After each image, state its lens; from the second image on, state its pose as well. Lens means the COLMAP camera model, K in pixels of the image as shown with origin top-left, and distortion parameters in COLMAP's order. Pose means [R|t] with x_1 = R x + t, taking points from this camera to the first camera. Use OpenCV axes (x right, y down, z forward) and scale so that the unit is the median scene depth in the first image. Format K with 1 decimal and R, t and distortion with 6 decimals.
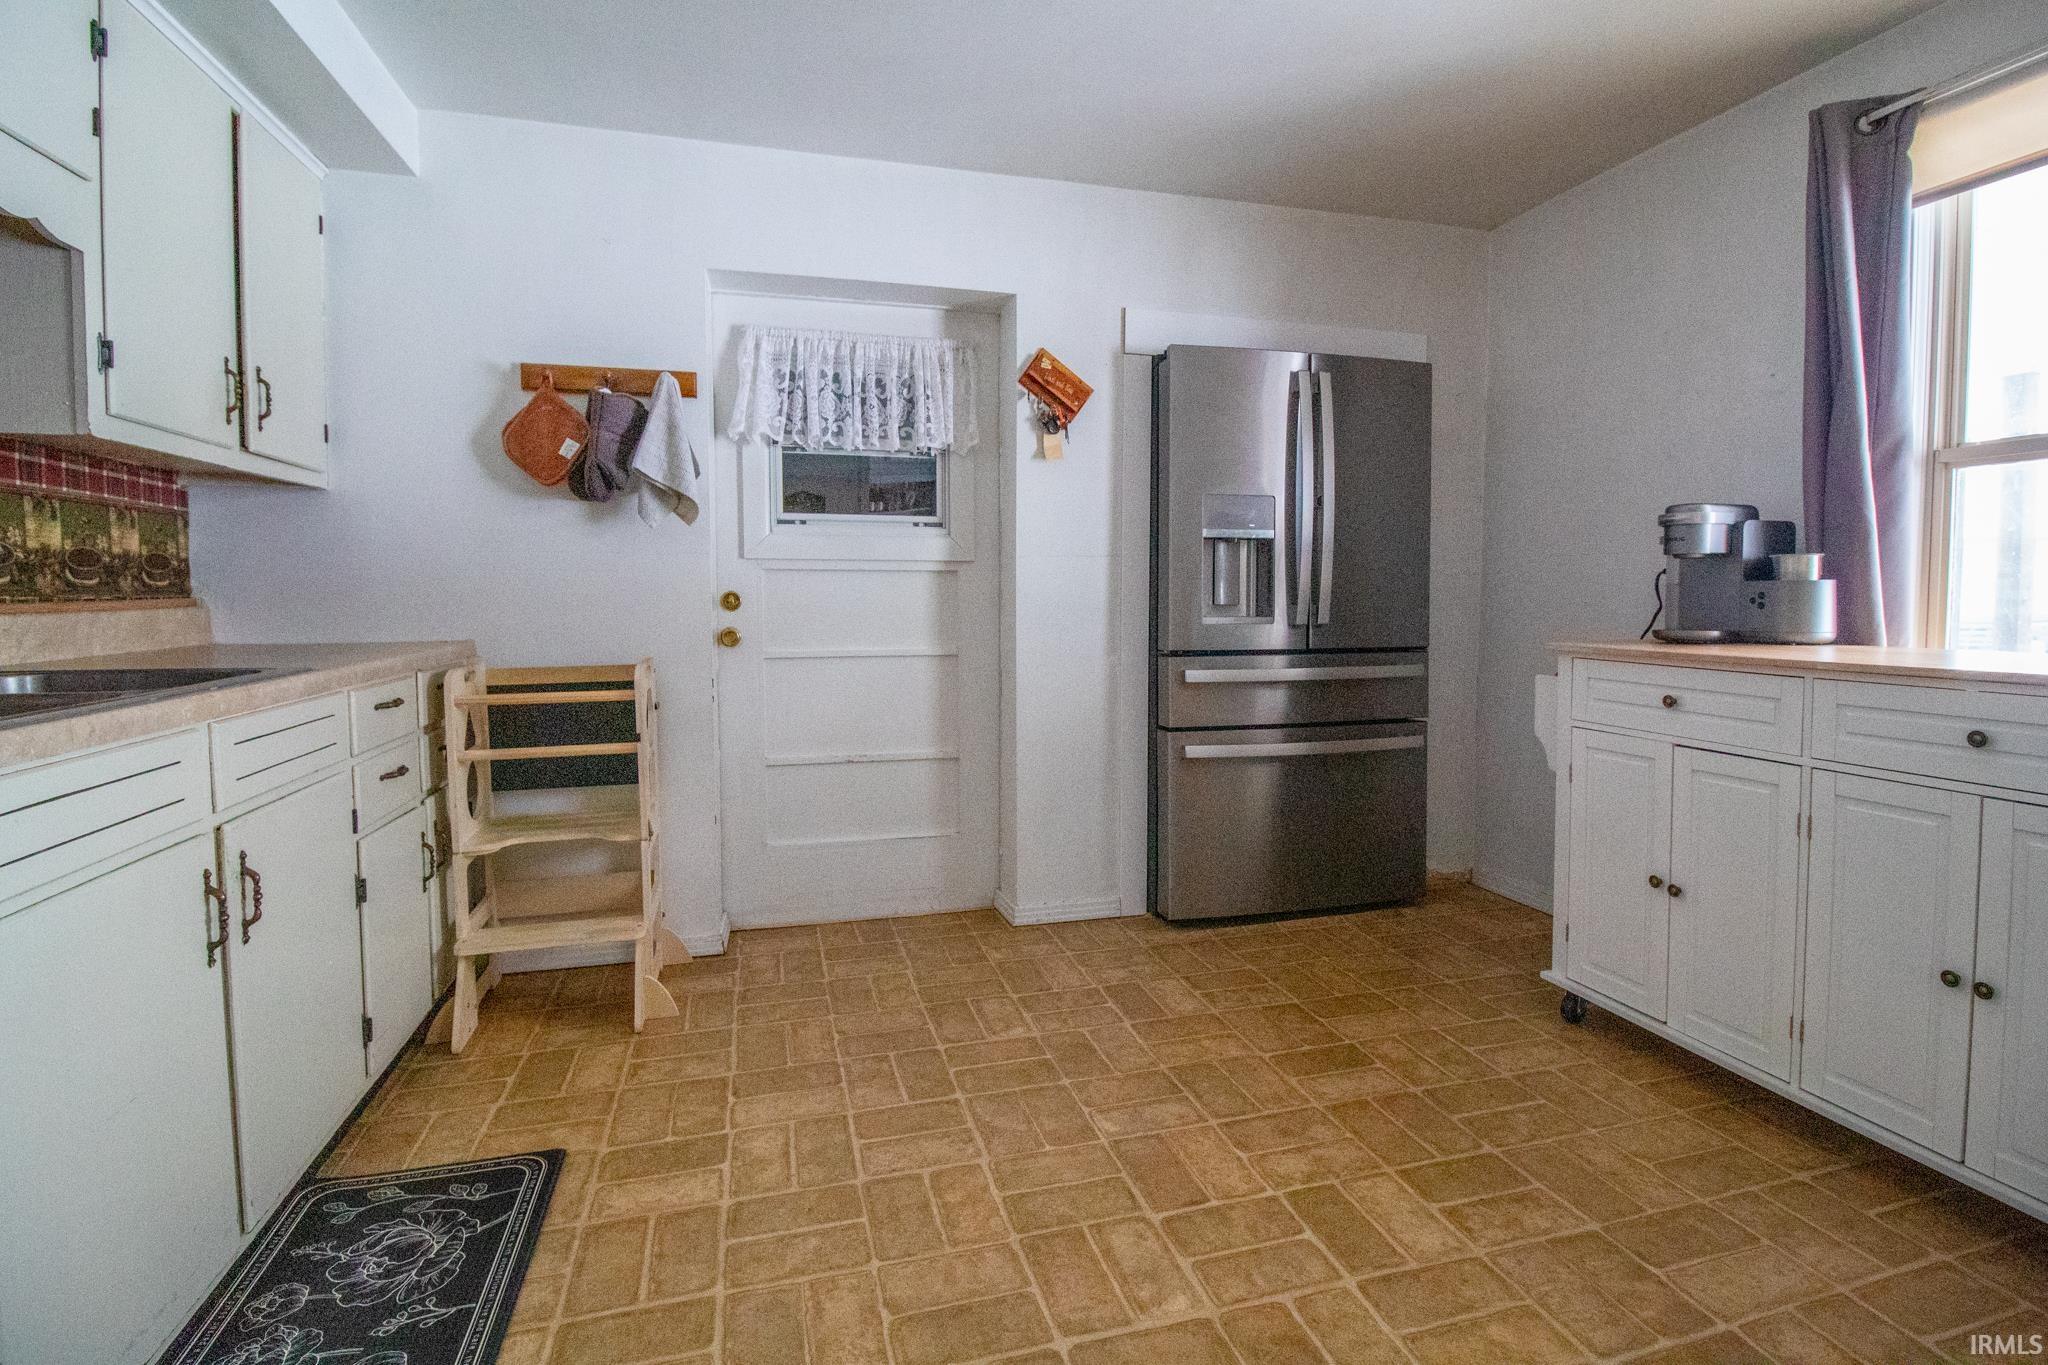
lens RADIAL K [[968.6, 0, 1023.4], [0, 968.6, 650.2], [0, 0, 1]] dist [0.001122, -0.013998]
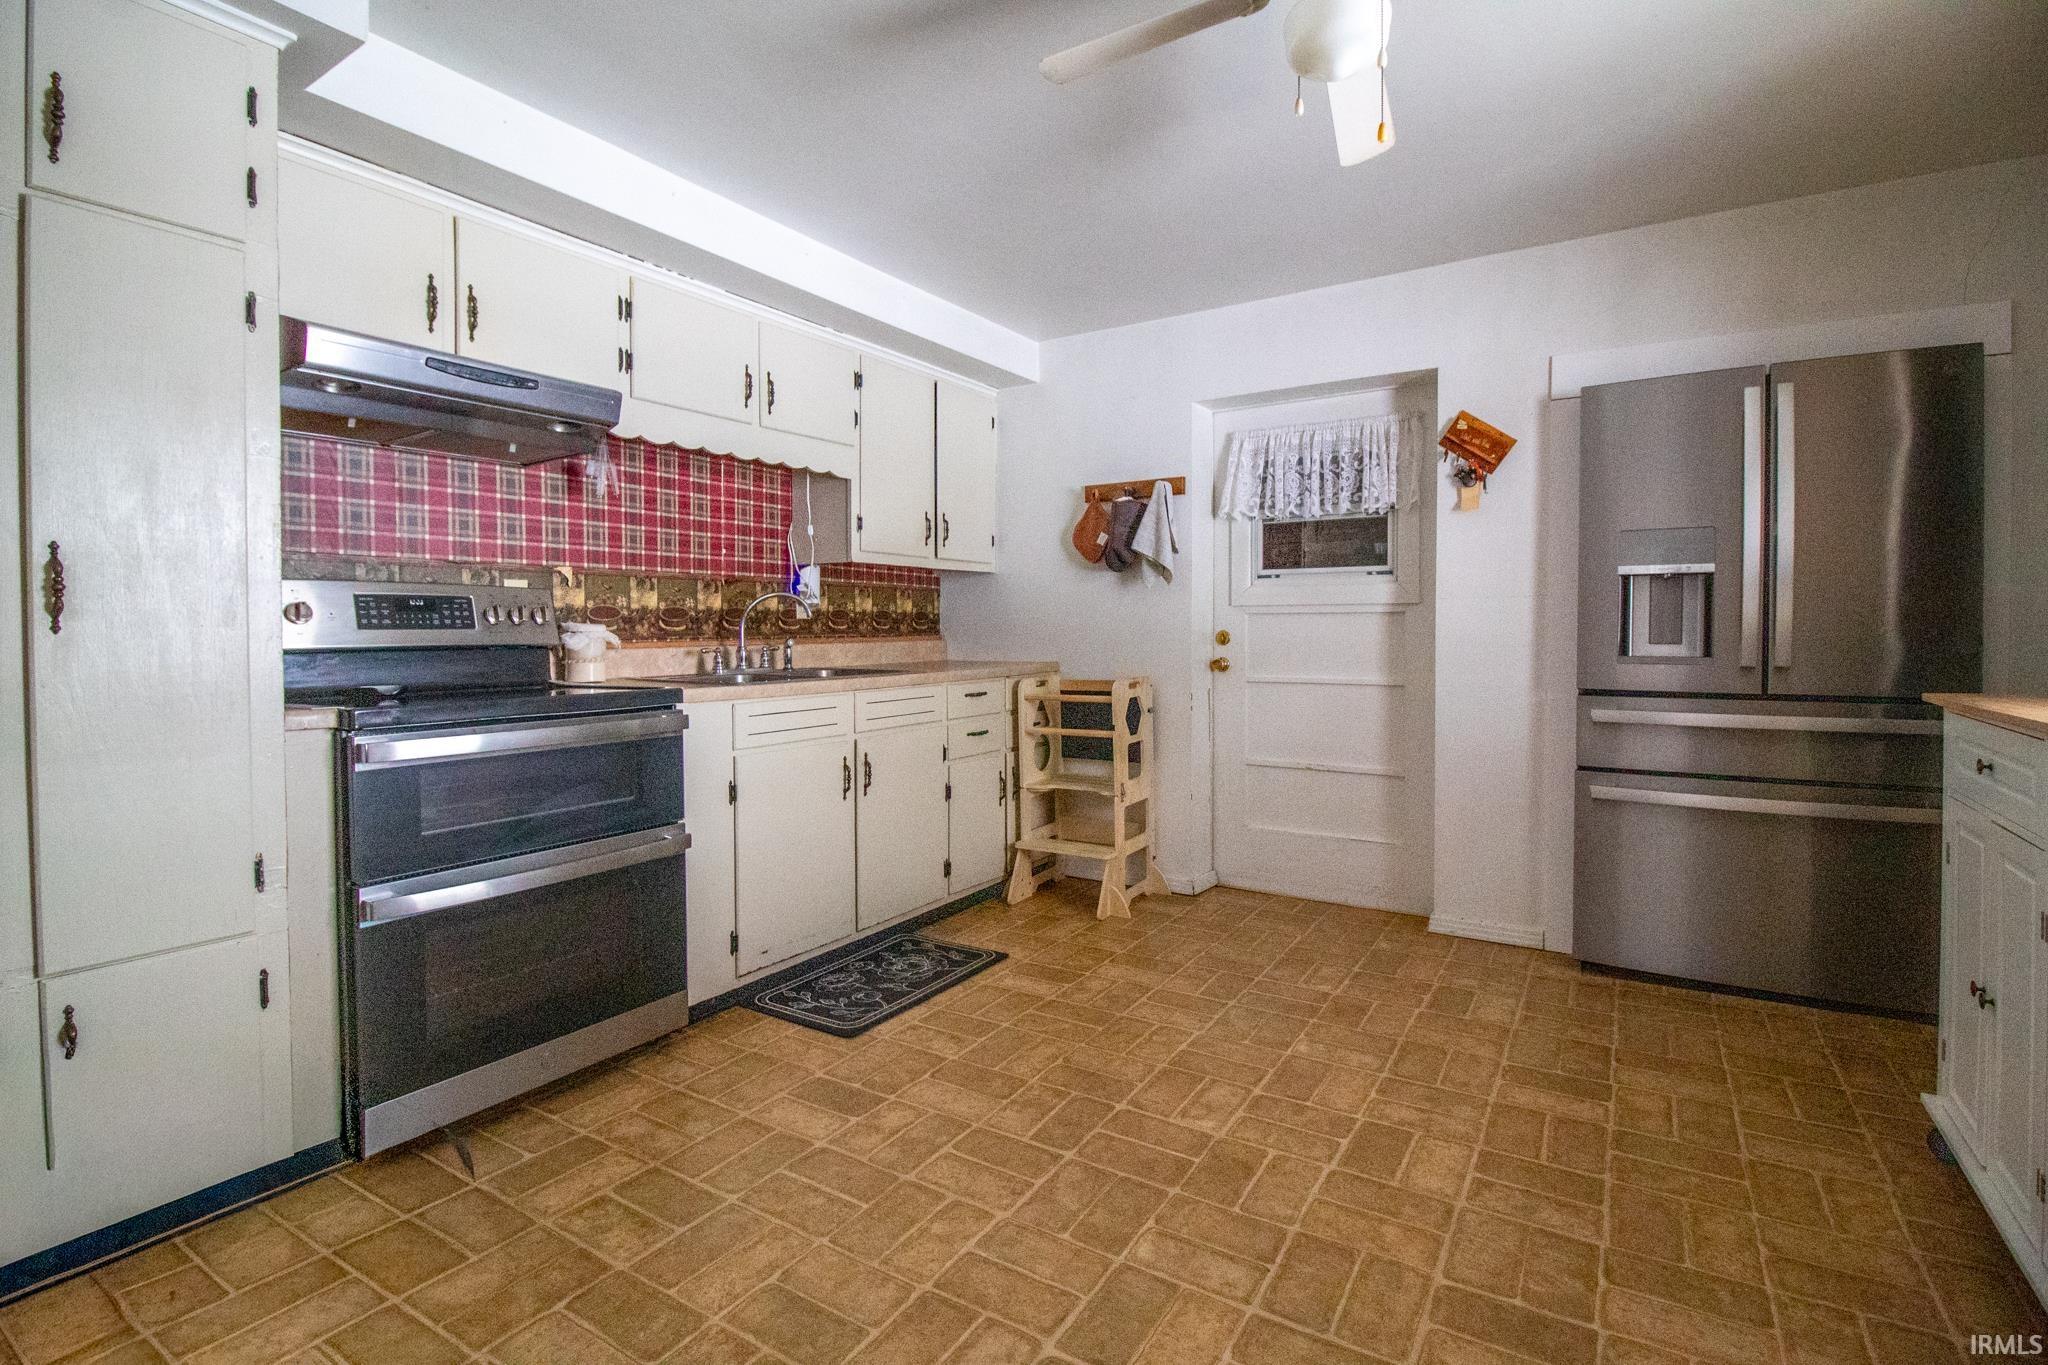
lens RADIAL K [[968.6, 0, 1023.4], [0, 968.6, 650.2], [0, 0, 1]] dist [0.001122, -0.013998]
pose [[0.668171, 0.013558, -0.743884, 0.577326], [-0.039728, 0.999058, -0.017476, 0.000986], [0.742947, 0.041230, 0.668080, -0.113159]]
